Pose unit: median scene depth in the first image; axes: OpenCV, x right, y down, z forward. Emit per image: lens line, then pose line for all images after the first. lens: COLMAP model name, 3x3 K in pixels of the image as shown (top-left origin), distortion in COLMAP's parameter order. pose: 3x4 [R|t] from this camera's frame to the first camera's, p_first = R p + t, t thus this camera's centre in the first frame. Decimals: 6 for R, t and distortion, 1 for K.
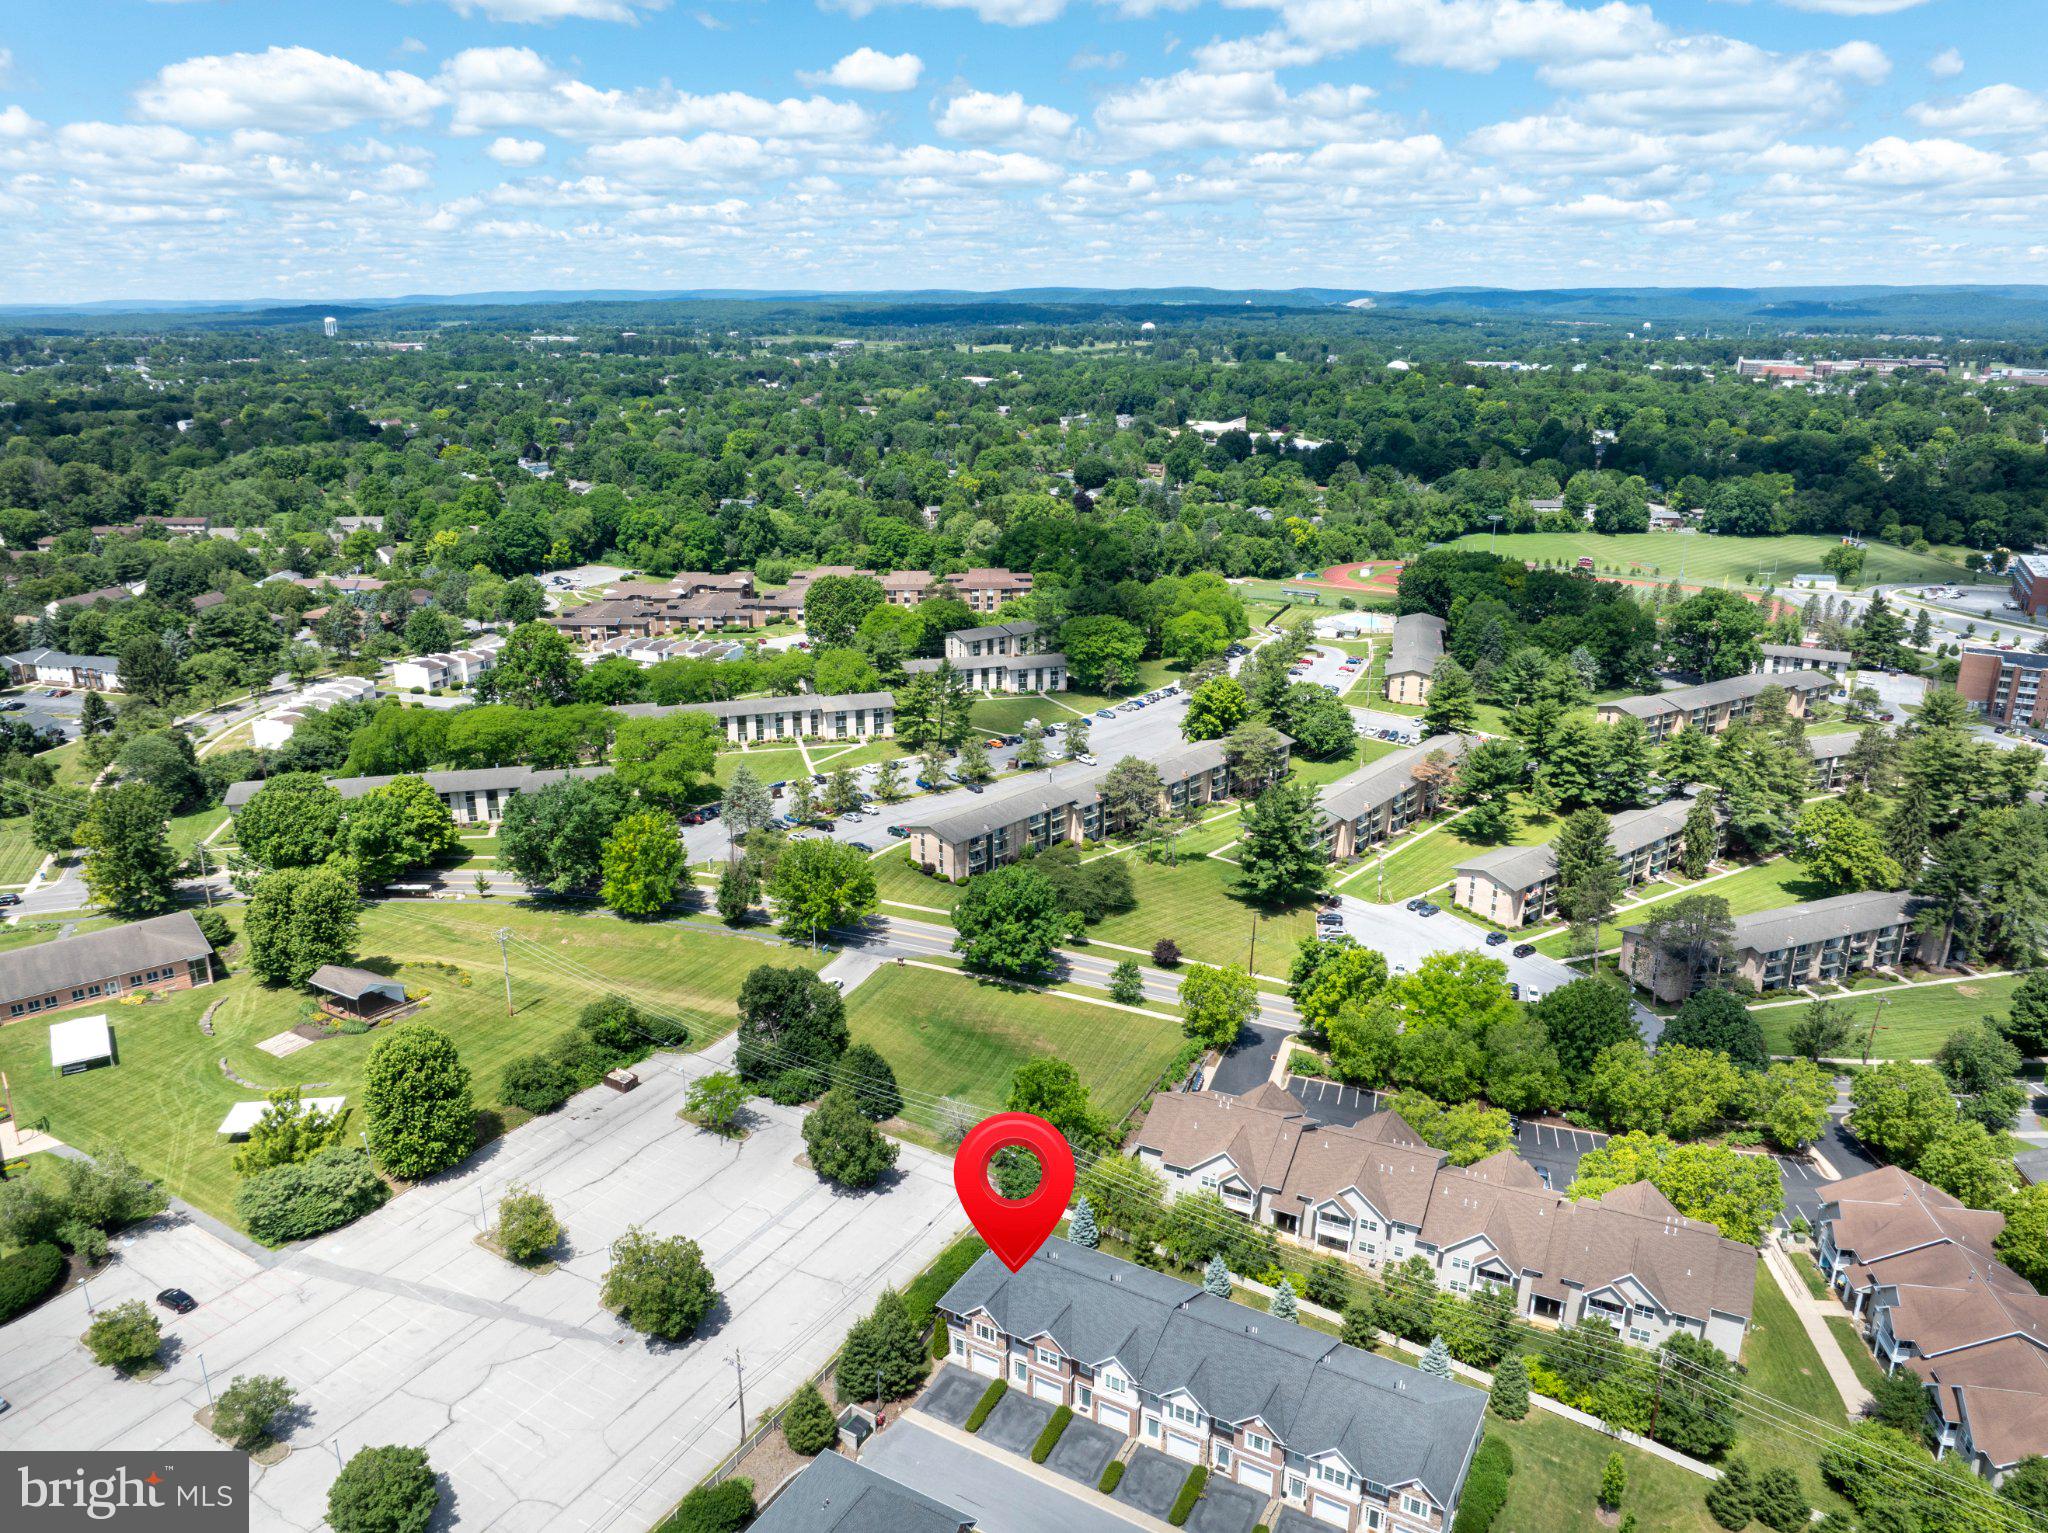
lens RADIAL K [[1452.7, 0, 1034.9], [0, 1452.7, 744.7], [0, 0, 1]] dist [-0.054751, 0.023833]
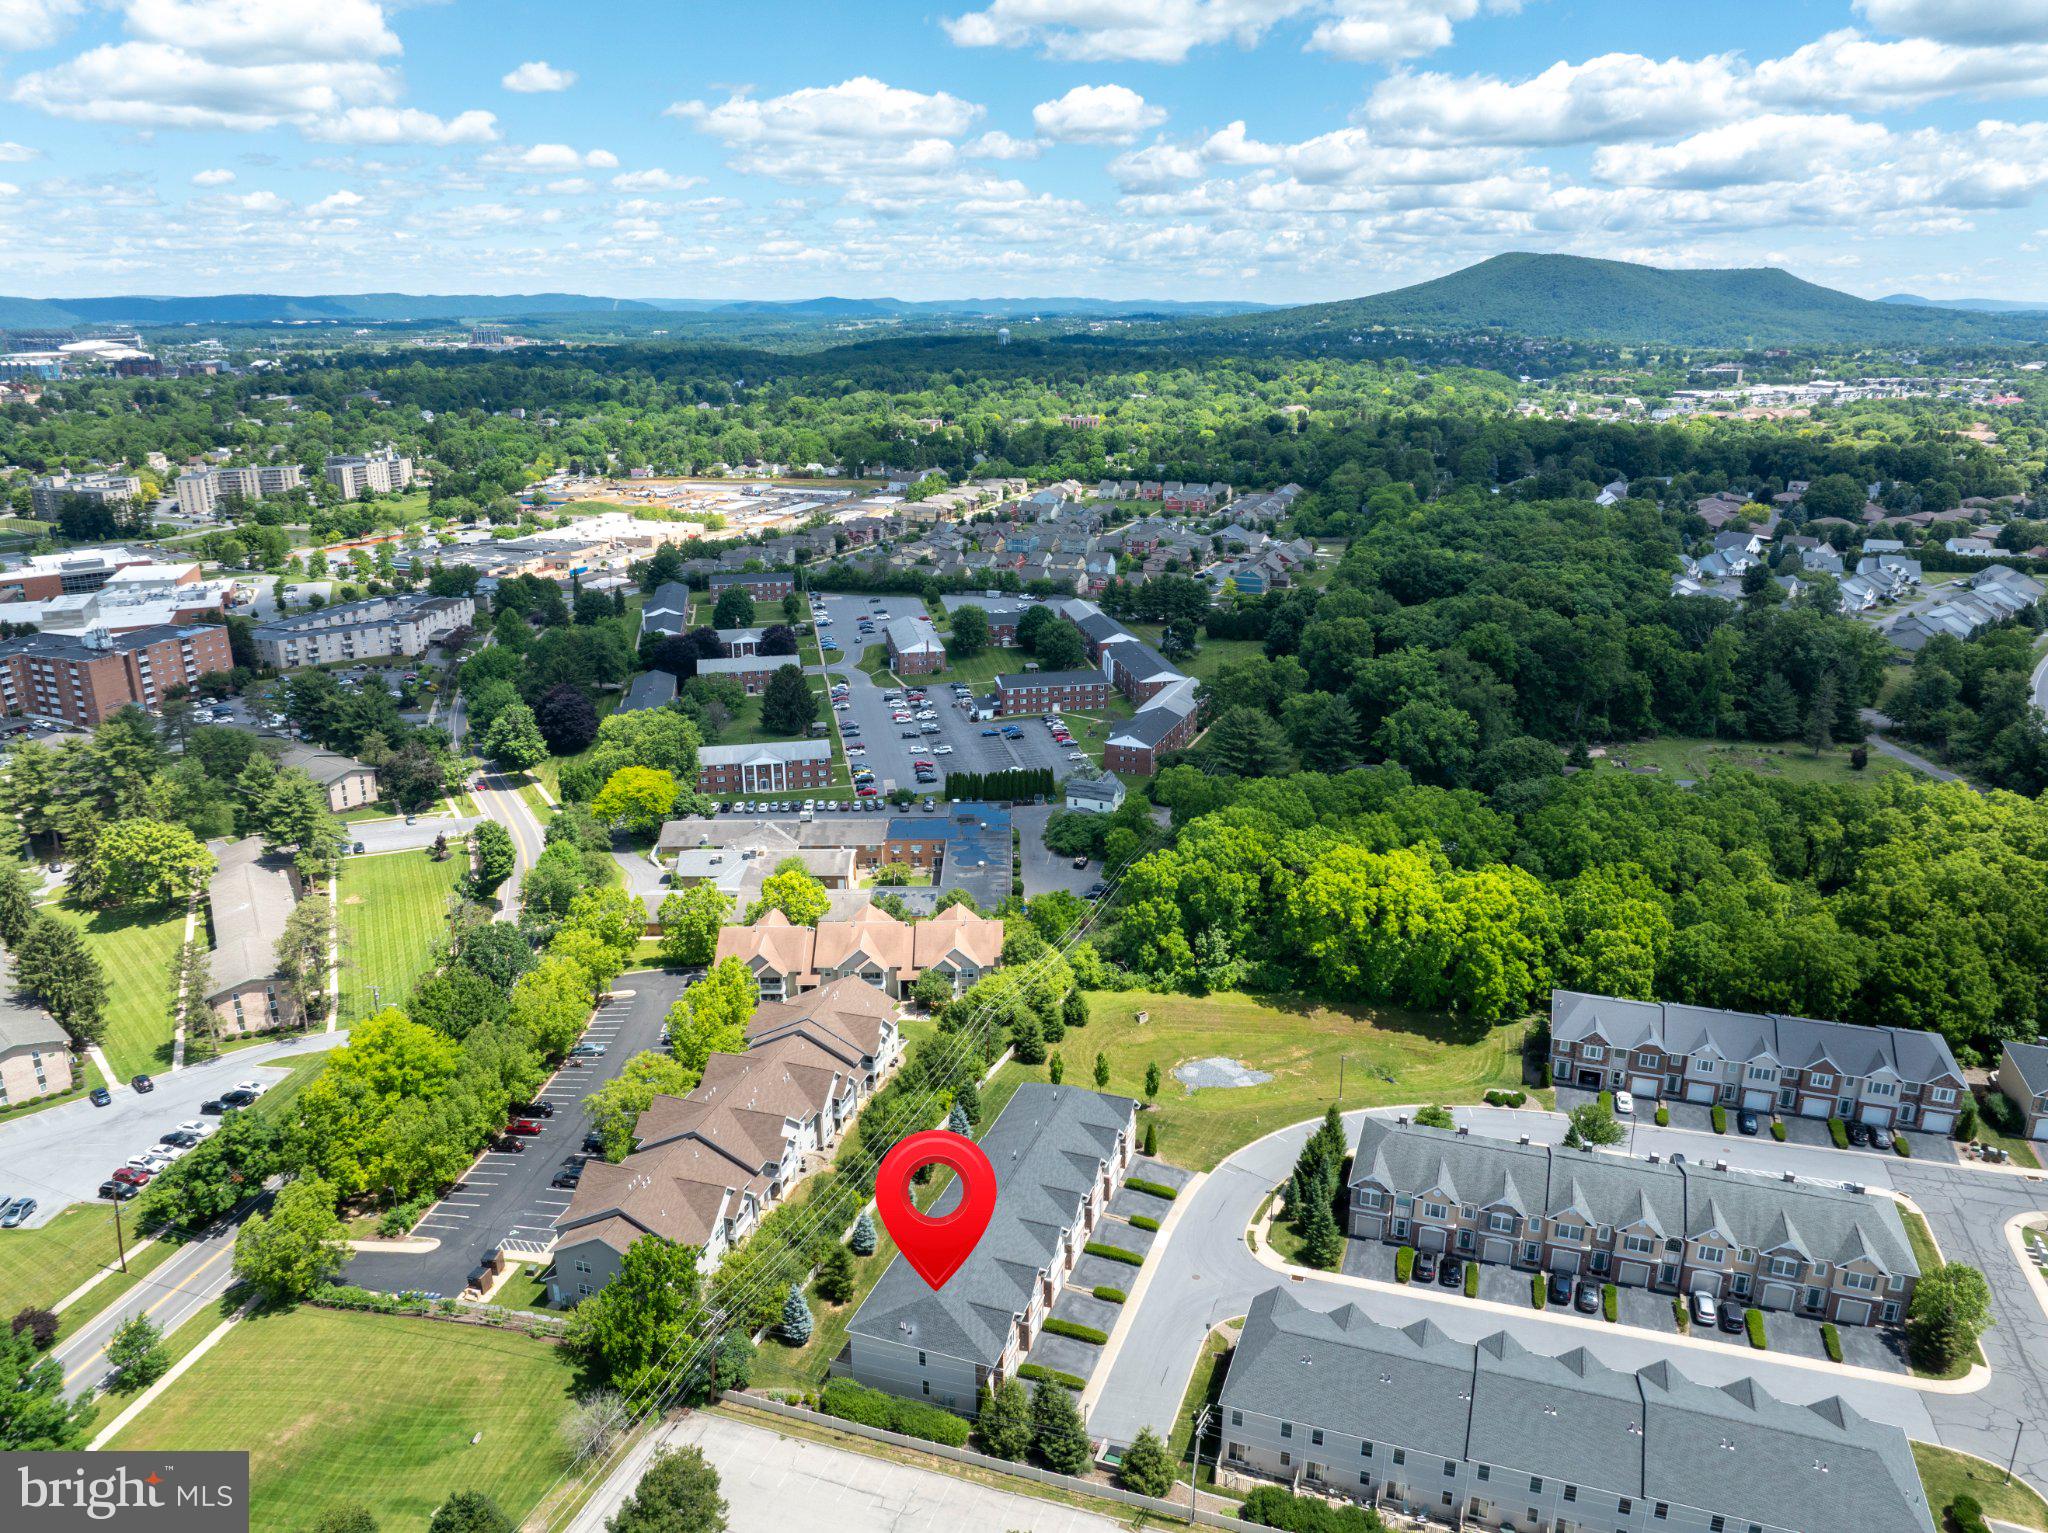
lens RADIAL K [[1437.9, 0, 1024.0], [0, 1437.9, 766.5], [0, 0, 1]] dist [-0.037357, 0.003343]
pose [[-0.193906, -0.300578, 0.933838, -0.332886], [0.285939, 0.893256, 0.346889, -0.112874], [-0.938424, 0.334285, -0.087261, 0.376833]]
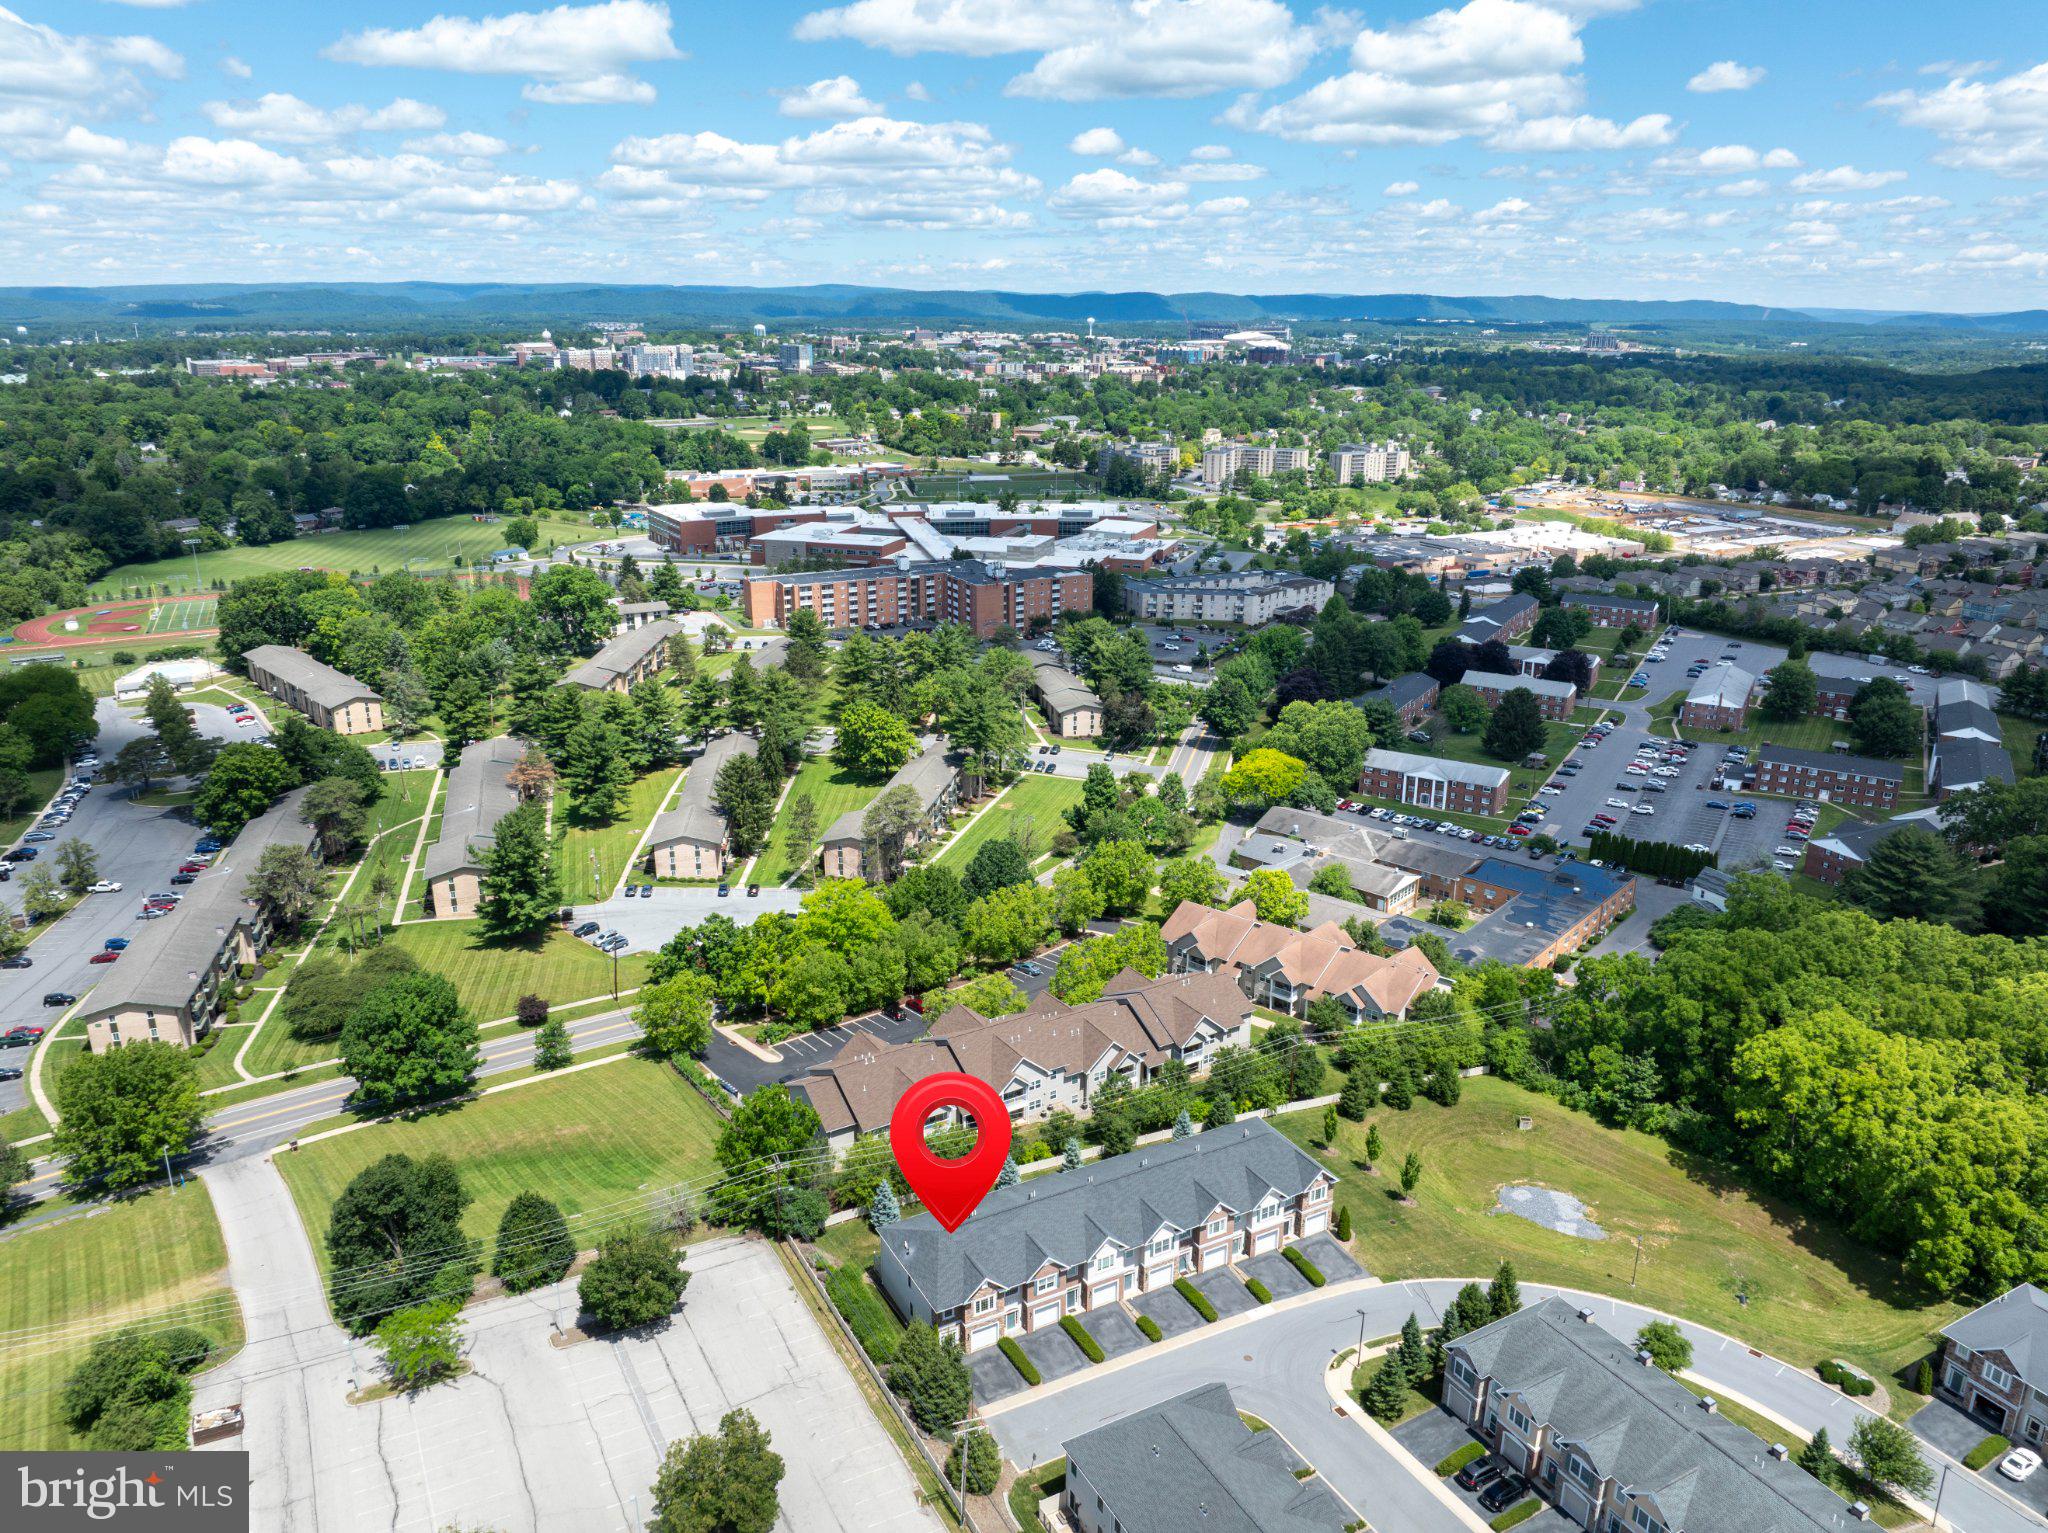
lens RADIAL K [[1452.7, 0, 1034.9], [0, 1452.7, 744.7], [0, 0, 1]] dist [-0.054751, 0.023833]
pose [[0.516763, -0.246016, 0.820019, -0.302981], [0.244887, 0.960279, 0.133772, -0.041518], [-0.820357, 0.131684, 0.556483, 0.139298]]
